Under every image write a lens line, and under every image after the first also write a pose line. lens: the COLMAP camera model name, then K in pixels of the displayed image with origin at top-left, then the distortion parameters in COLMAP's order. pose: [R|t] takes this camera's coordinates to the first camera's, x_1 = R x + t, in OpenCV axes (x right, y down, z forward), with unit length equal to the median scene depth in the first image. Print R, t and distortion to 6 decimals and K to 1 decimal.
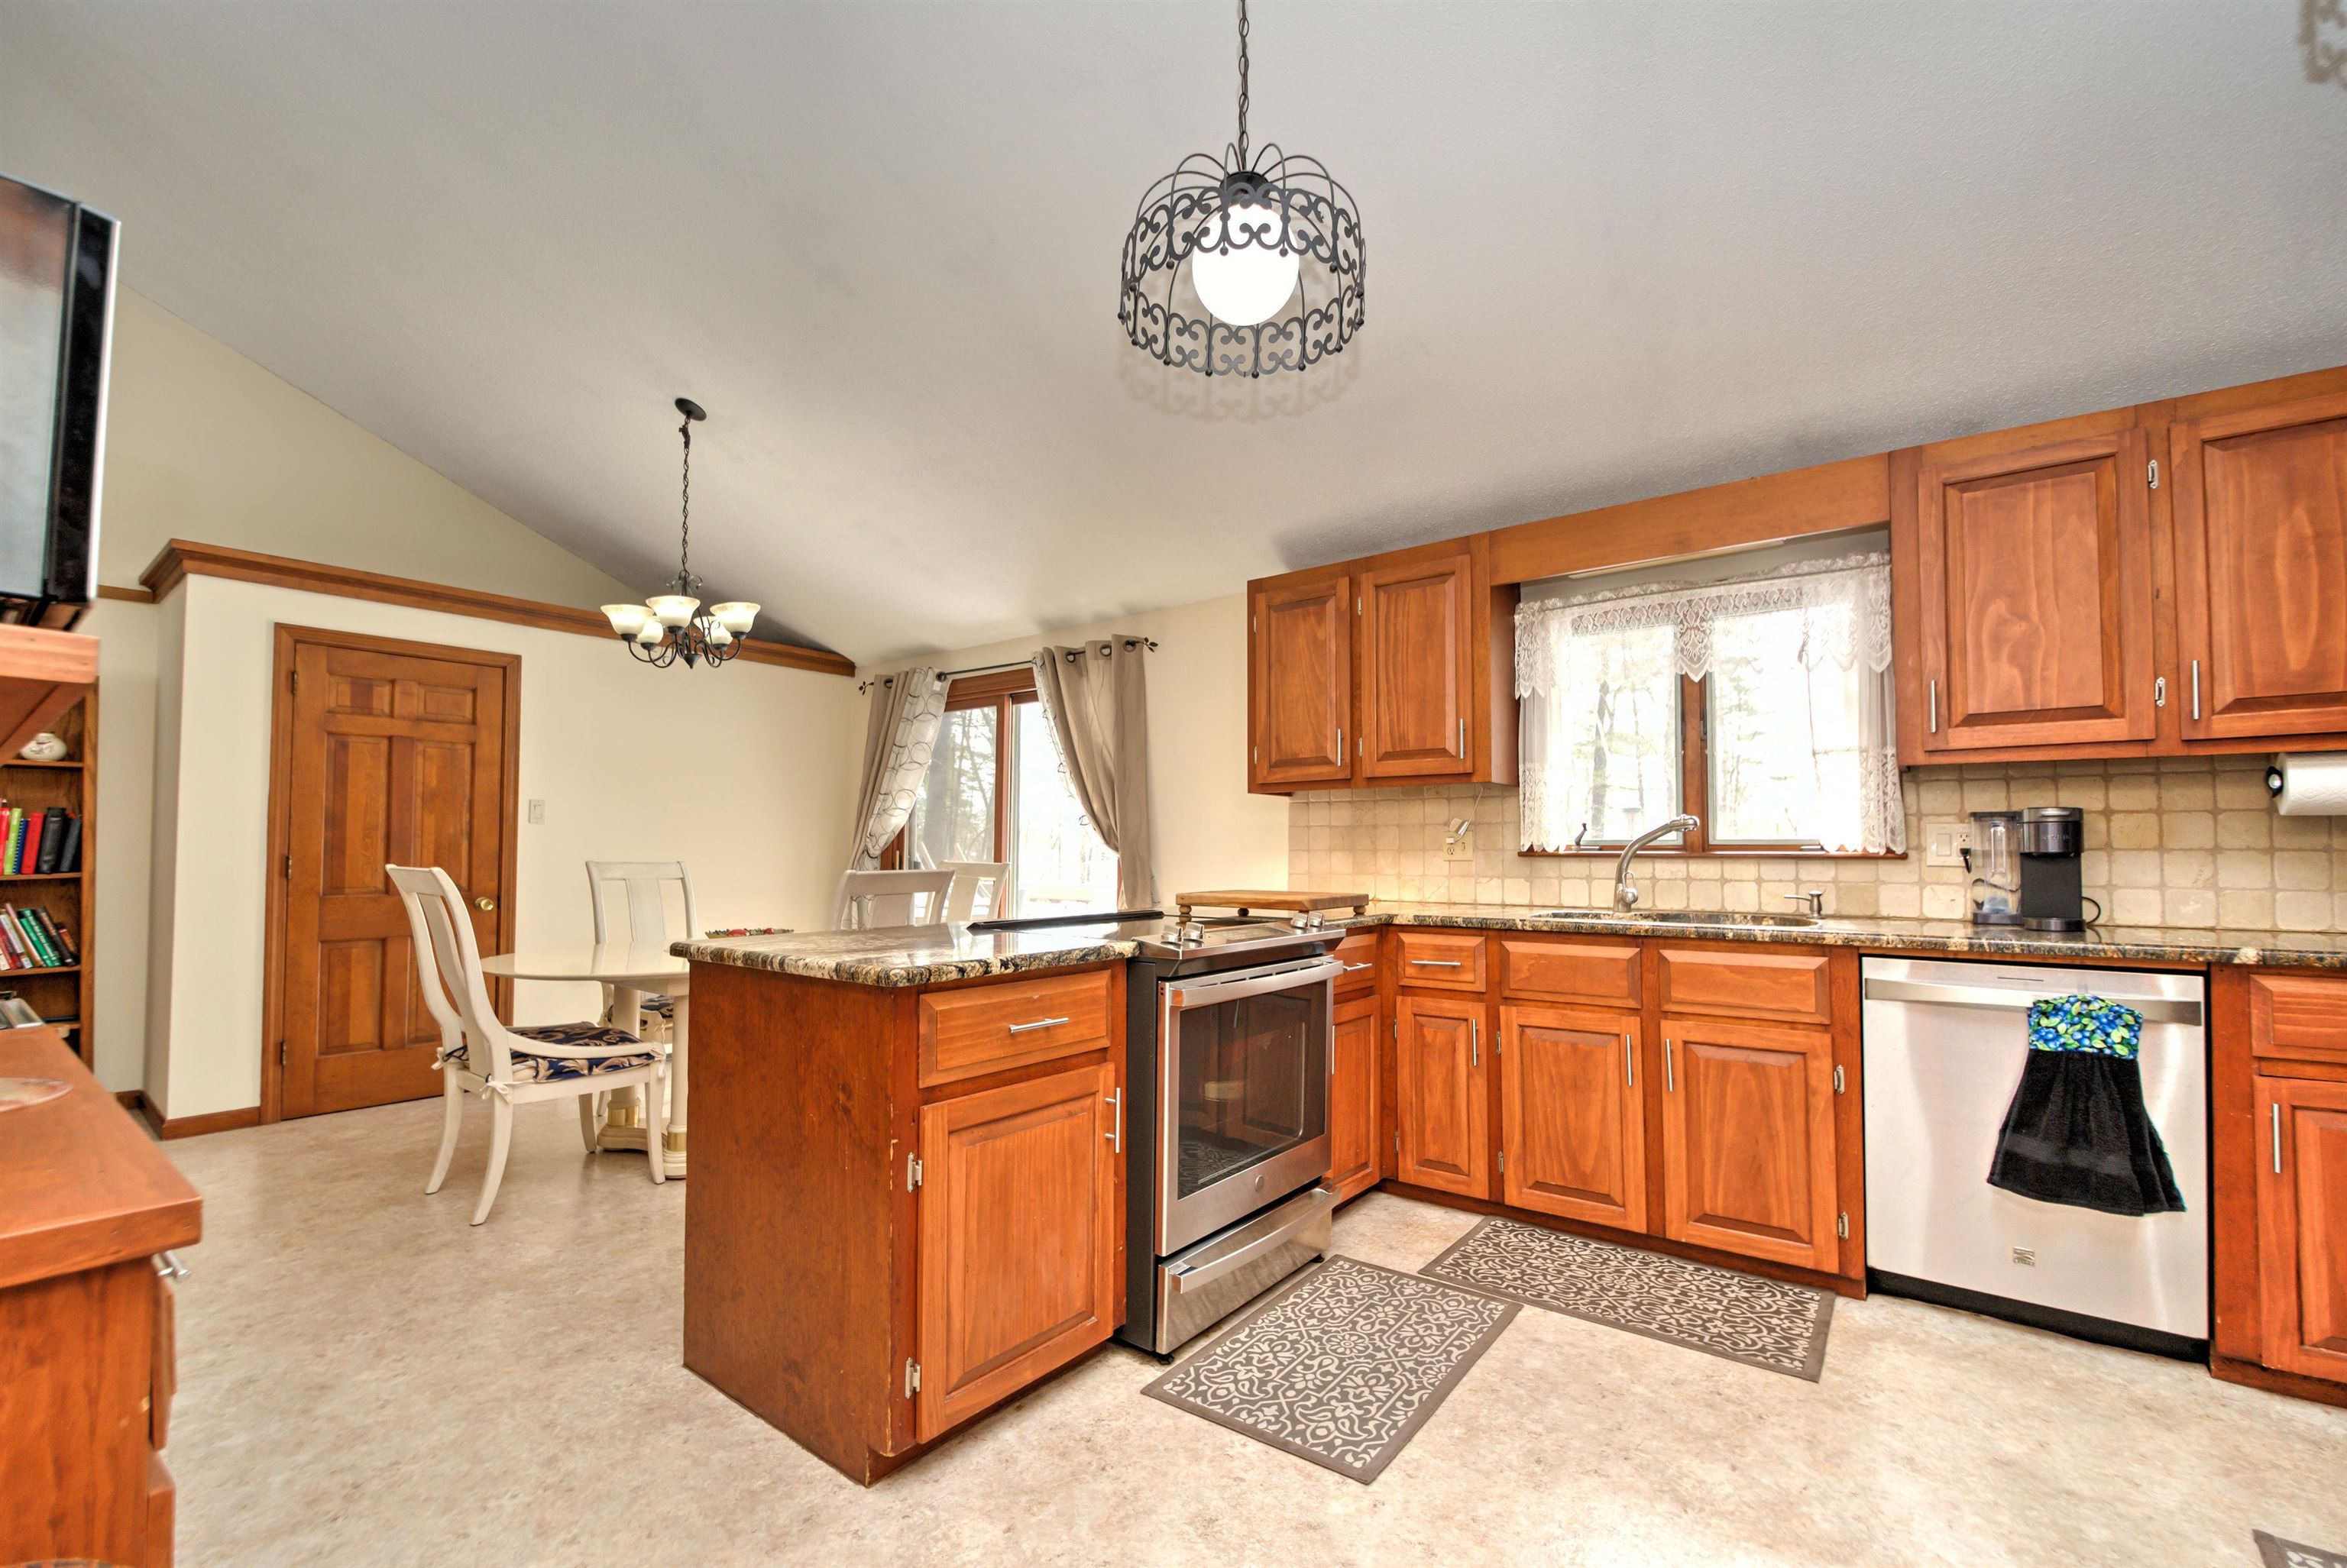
lens RADIAL K [[997.8, 0, 1156.2], [0, 997.8, 815.2], [0, 0, 1]] dist [0.004346, -0.007637]
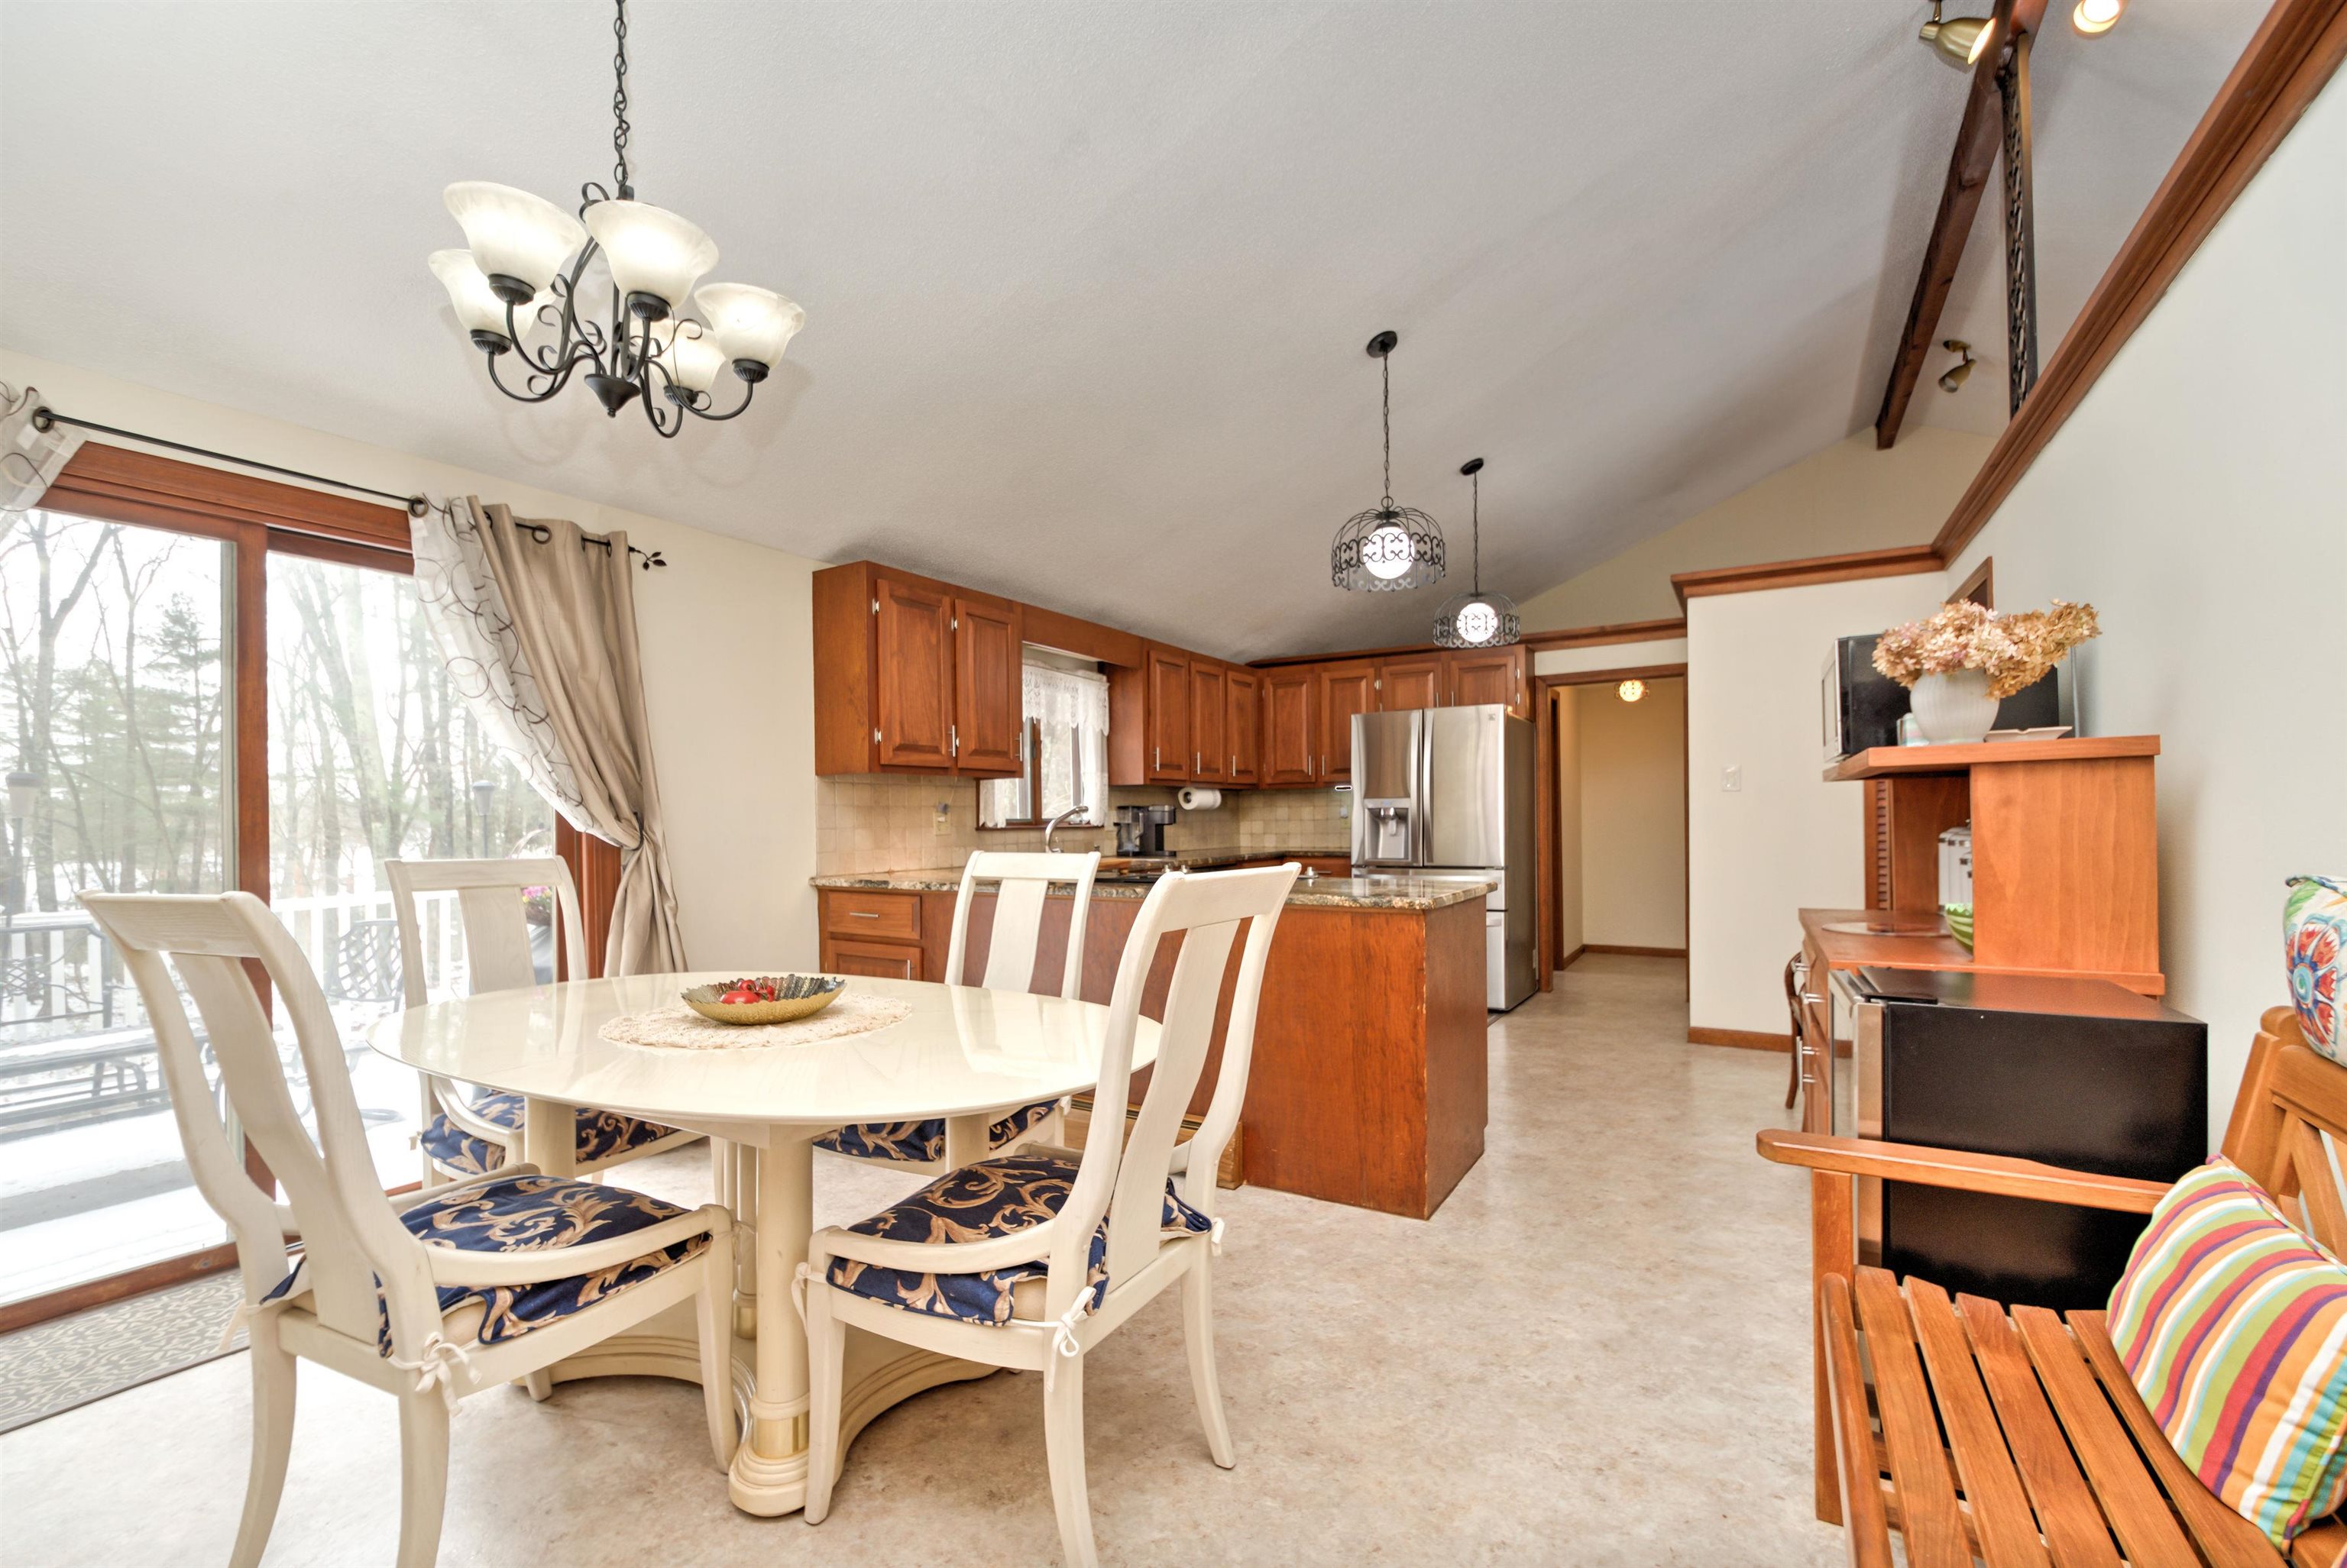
lens RADIAL K [[997.8, 0, 1156.2], [0, 997.8, 815.2], [0, 0, 1]] dist [0.004346, -0.007637]
pose [[-0.123533, -0.000890, 0.992340, -1.181287], [-0.029120, 0.999572, -0.002728, 0.018750], [-0.991913, -0.029234, -0.123506, 1.042012]]
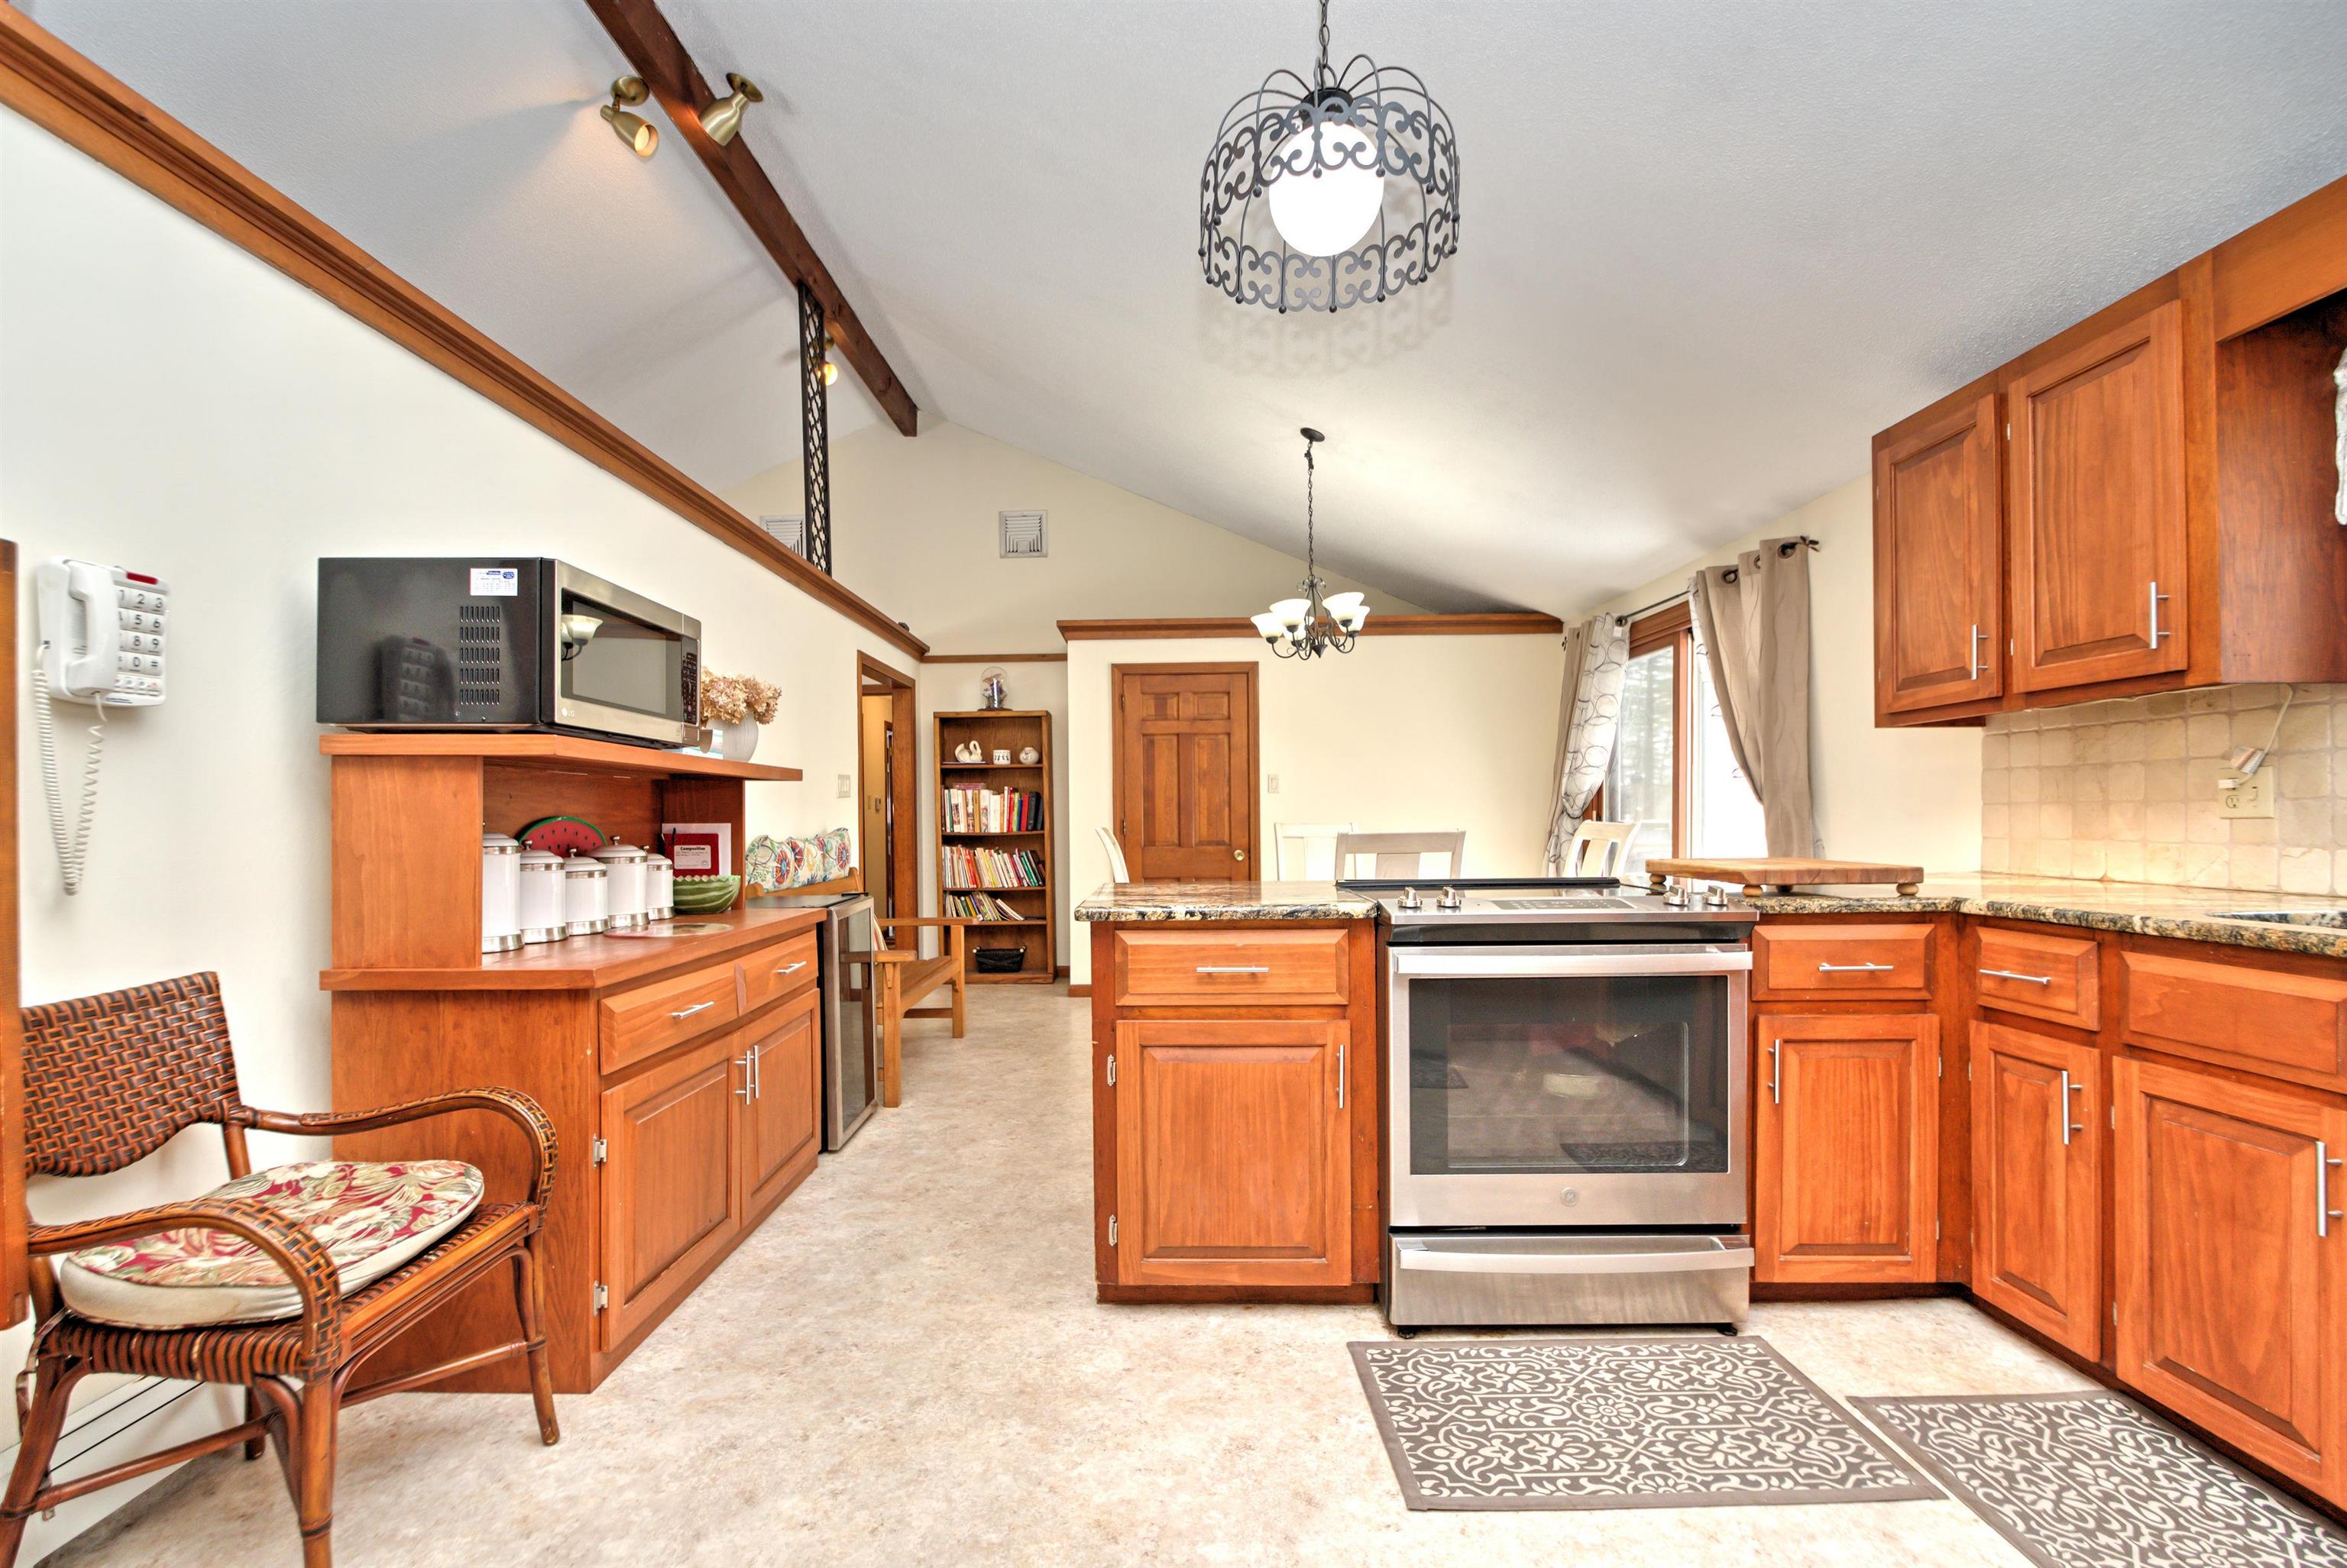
lens RADIAL K [[997.8, 0, 1156.2], [0, 997.8, 815.2], [0, 0, 1]] dist [0.004346, -0.007637]
pose [[0.609940, -0.008378, -0.792403, 0.438582], [0.039338, 0.999031, 0.019718, 0.008647], [0.791470, -0.043199, 0.609679, 0.163488]]
